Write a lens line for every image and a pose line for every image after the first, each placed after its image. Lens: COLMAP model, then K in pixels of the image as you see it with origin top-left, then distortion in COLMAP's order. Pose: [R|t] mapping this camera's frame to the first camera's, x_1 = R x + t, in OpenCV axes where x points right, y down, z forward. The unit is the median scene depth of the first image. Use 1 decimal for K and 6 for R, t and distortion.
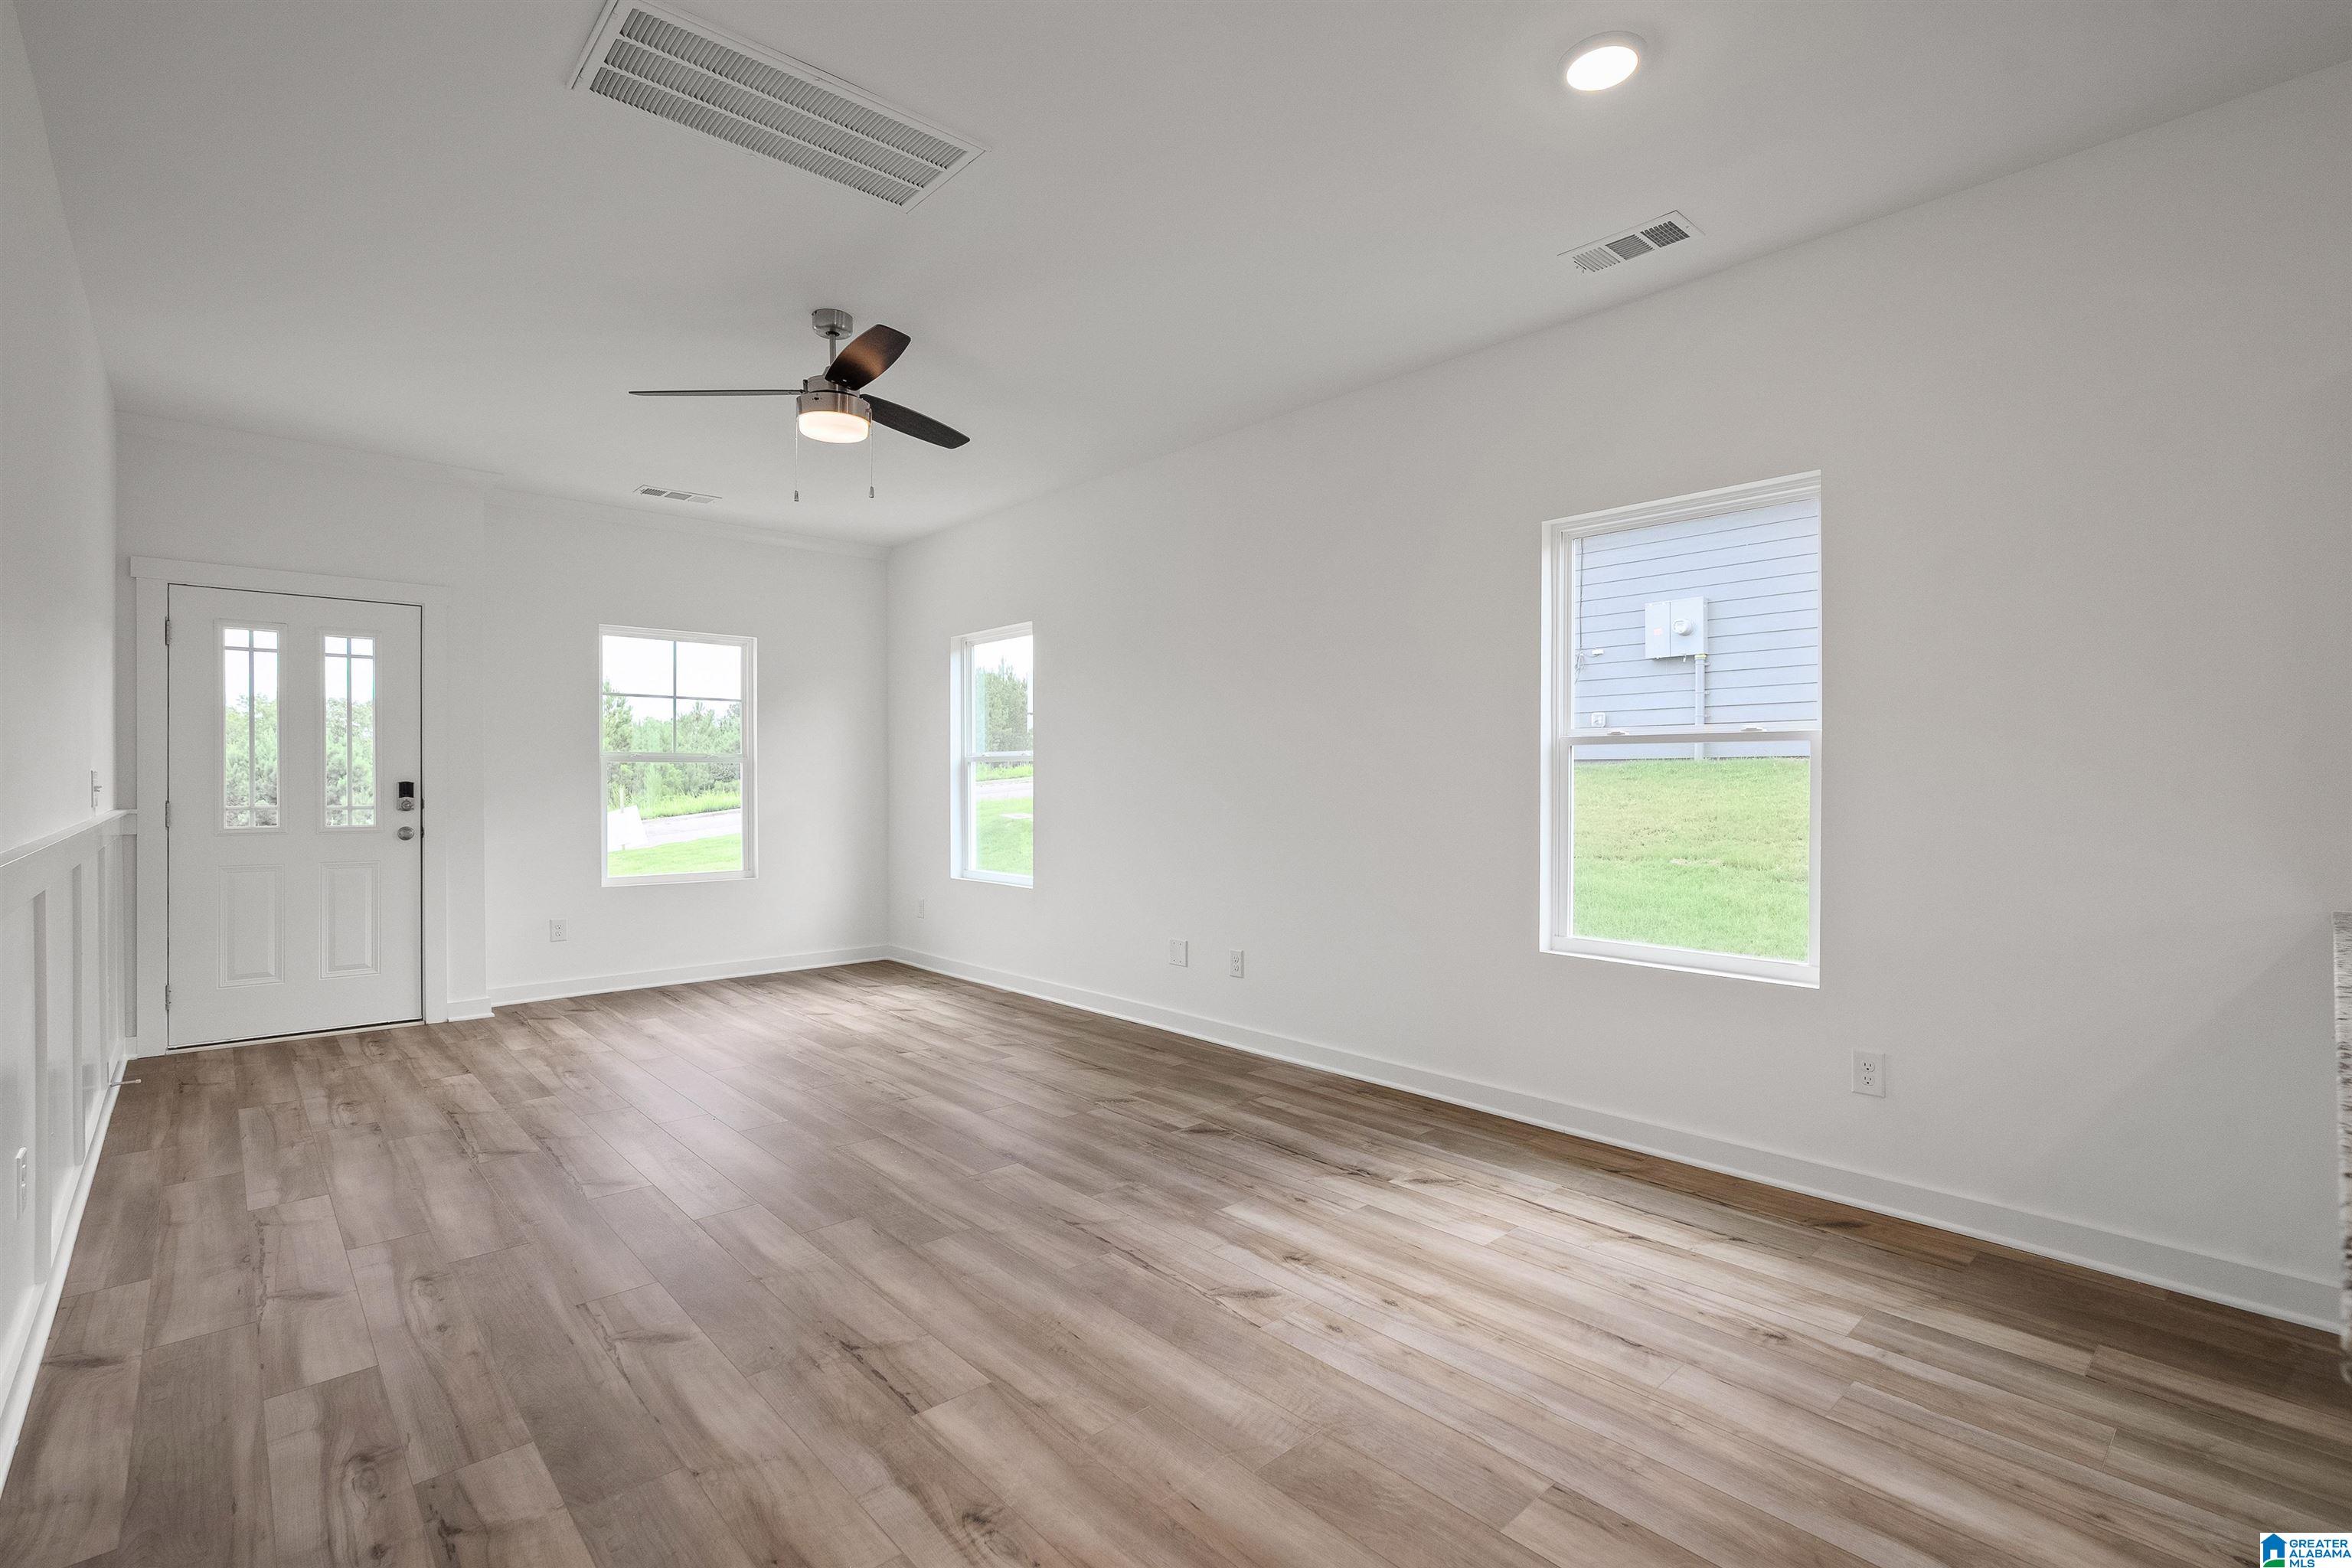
lens RADIAL K [[1065.4, 0, 1176.0], [0, 1065.4, 784.0], [0, 0, 1]] dist [-0.002766, 0.000071]
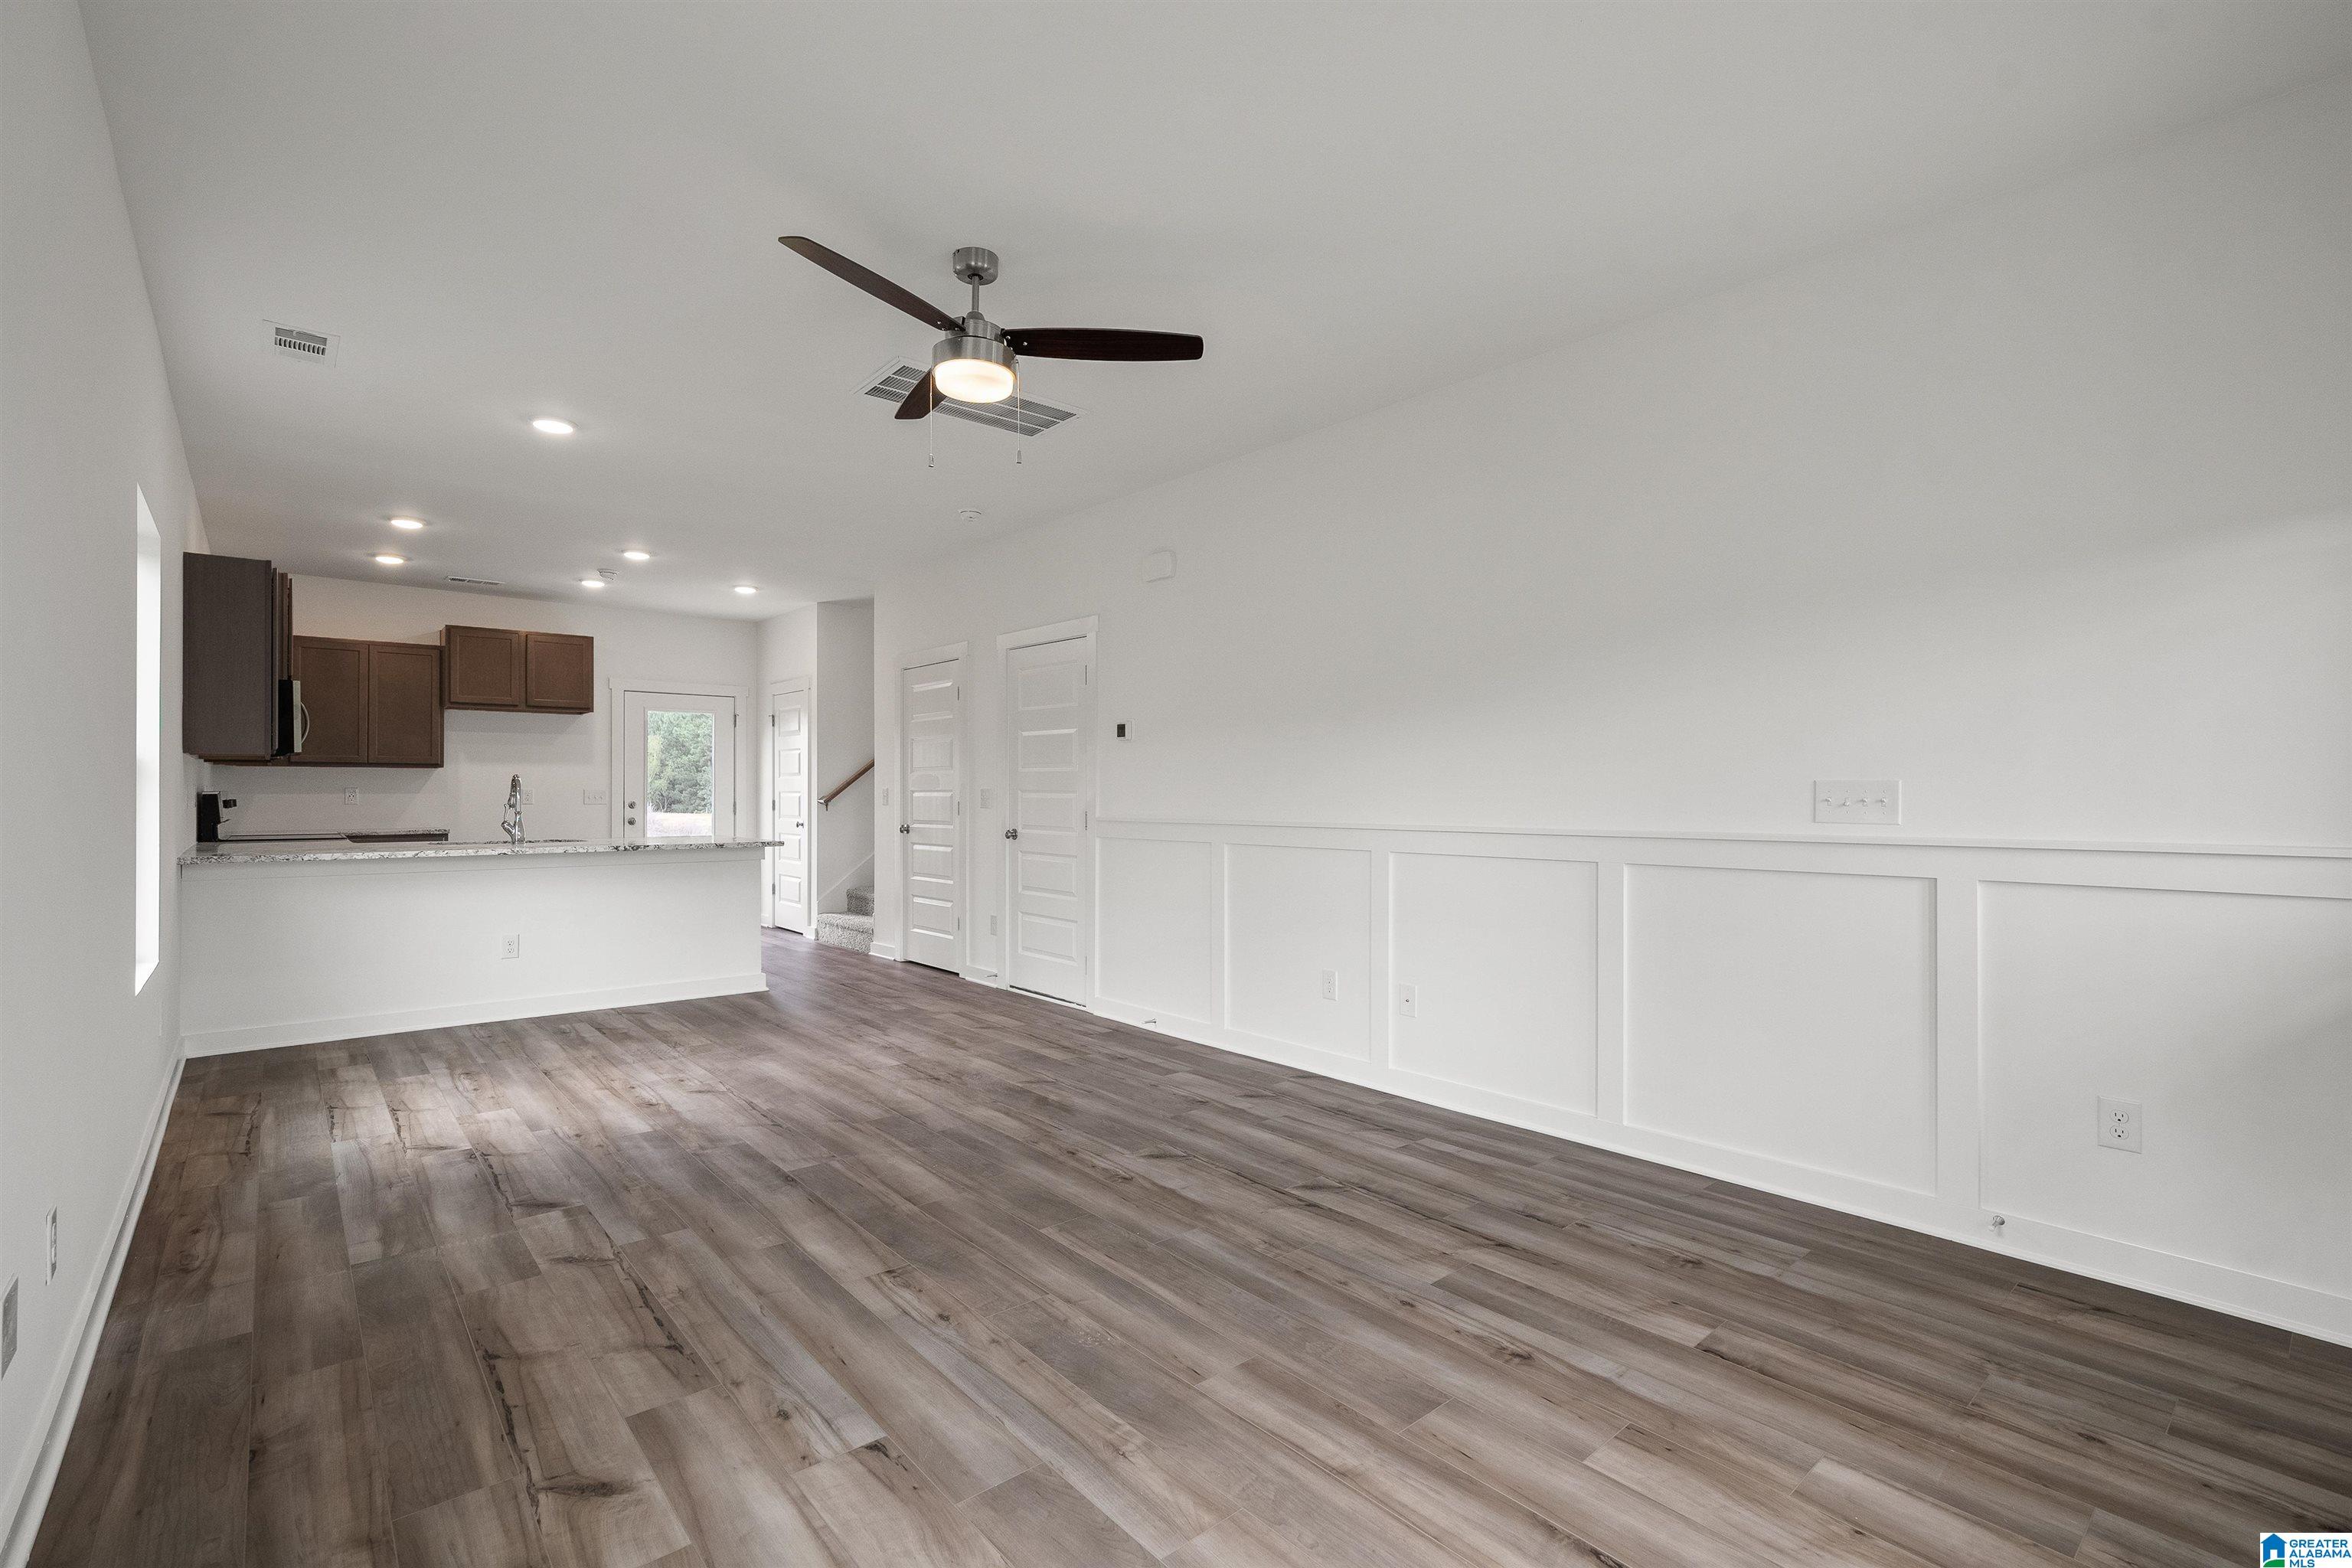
lens RADIAL K [[1065.4, 0, 1176.0], [0, 1065.4, 784.0], [0, 0, 1]] dist [-0.002766, 0.000071]
pose [[-0.999540, 0.000025, 0.030330, -0.596642], [-0.000076, 0.999994, -0.003320, -0.007068], [-0.030330, -0.003320, -0.999534, 2.173849]]
